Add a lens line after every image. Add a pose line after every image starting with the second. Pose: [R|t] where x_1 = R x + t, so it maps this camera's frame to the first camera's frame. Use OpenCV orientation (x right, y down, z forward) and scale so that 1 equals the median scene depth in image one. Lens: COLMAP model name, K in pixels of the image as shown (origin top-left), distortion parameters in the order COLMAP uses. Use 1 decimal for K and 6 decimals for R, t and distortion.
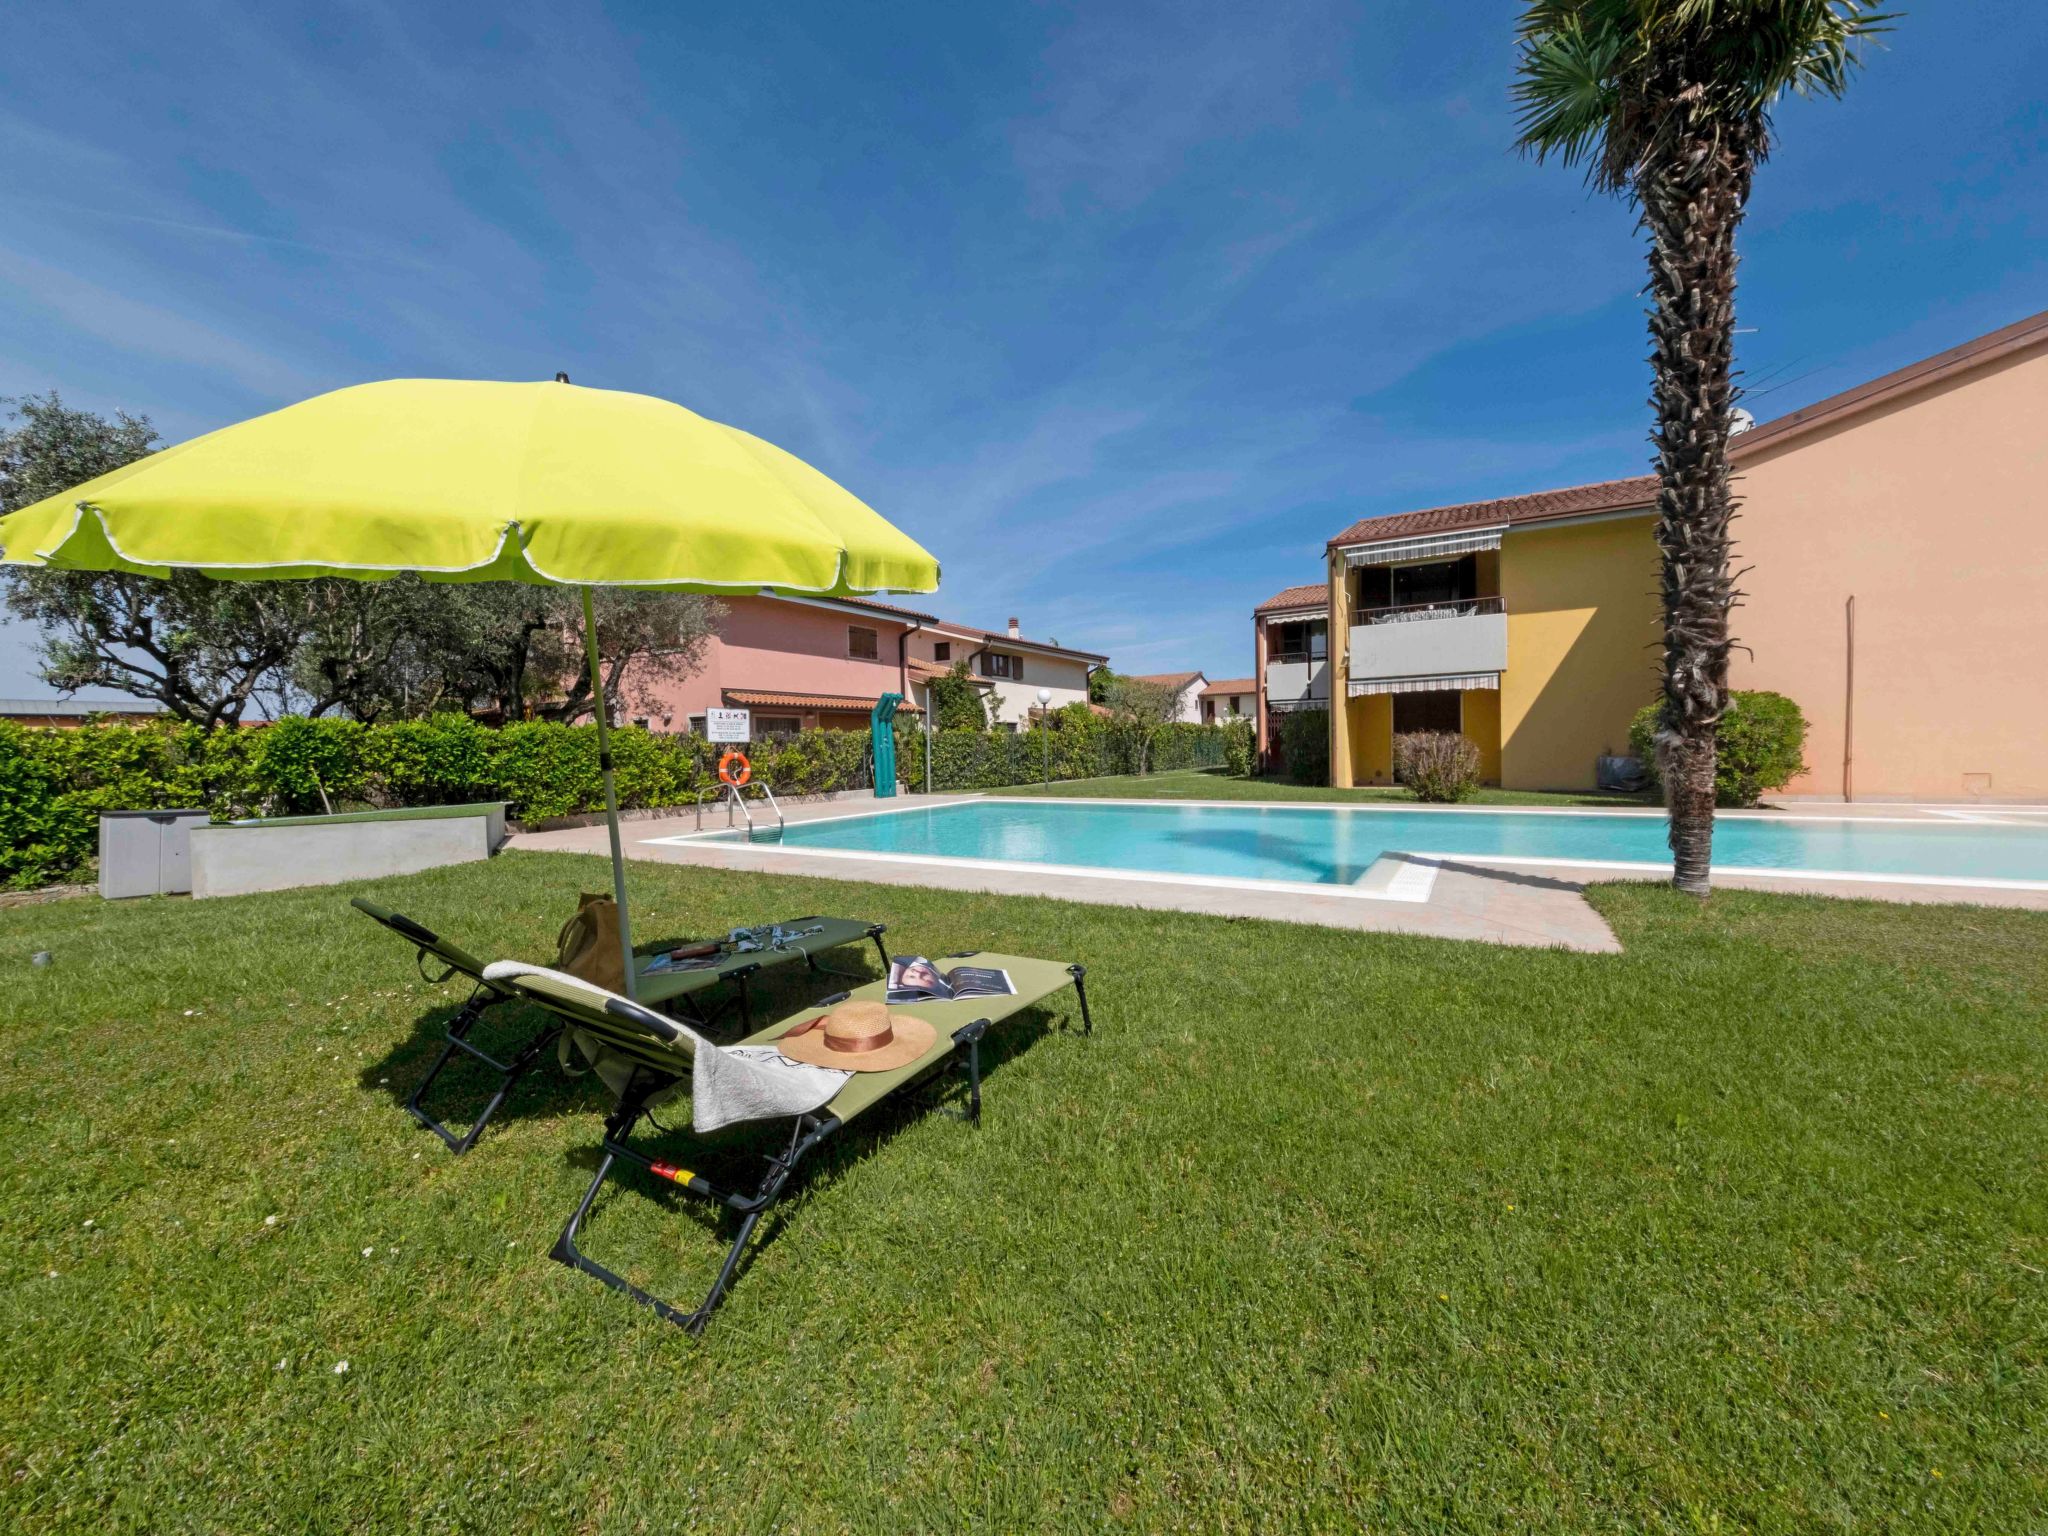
lens RADIAL K [[788.4, 0, 1020.0], [0, 788.4, 787.4], [0, 0, 1]] dist [0.000706, 0.001825]
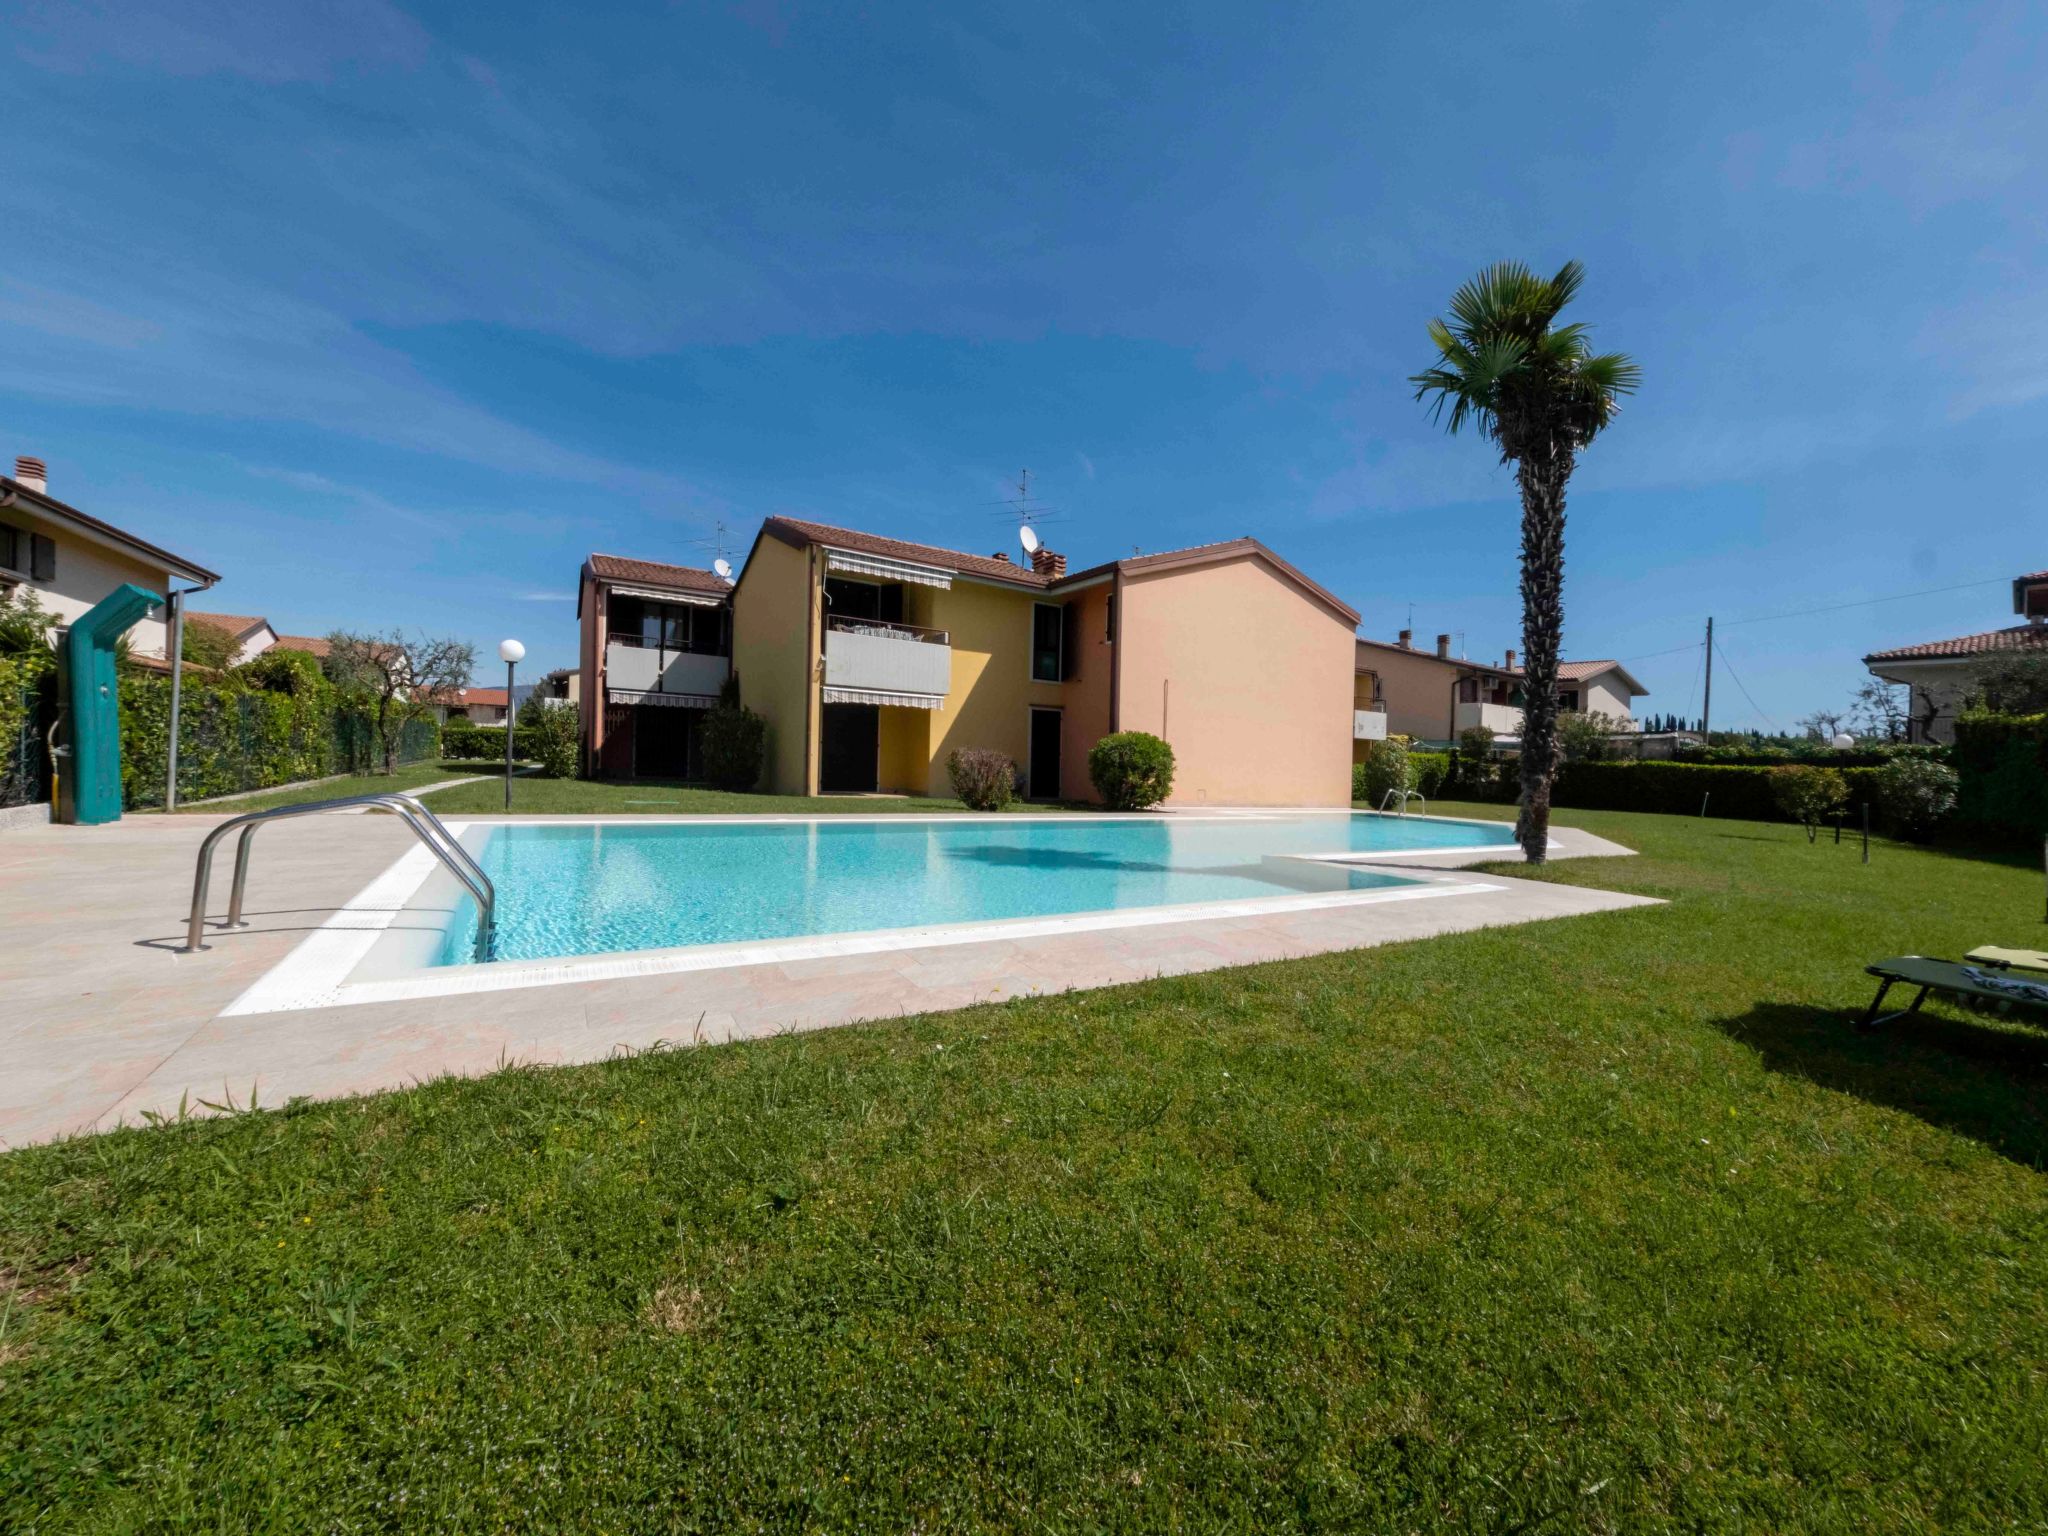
lens RADIAL K [[788.4, 0, 1053.6], [0, 788.4, 764.5], [0, 0, 1]] dist [0.000706, 0.001825]
pose [[0.426005, 0.034004, 0.904081, -0.328353], [-0.005237, 0.999369, -0.035121, -0.006112], [-0.904706, 0.010227, 0.425915, 0.338903]]
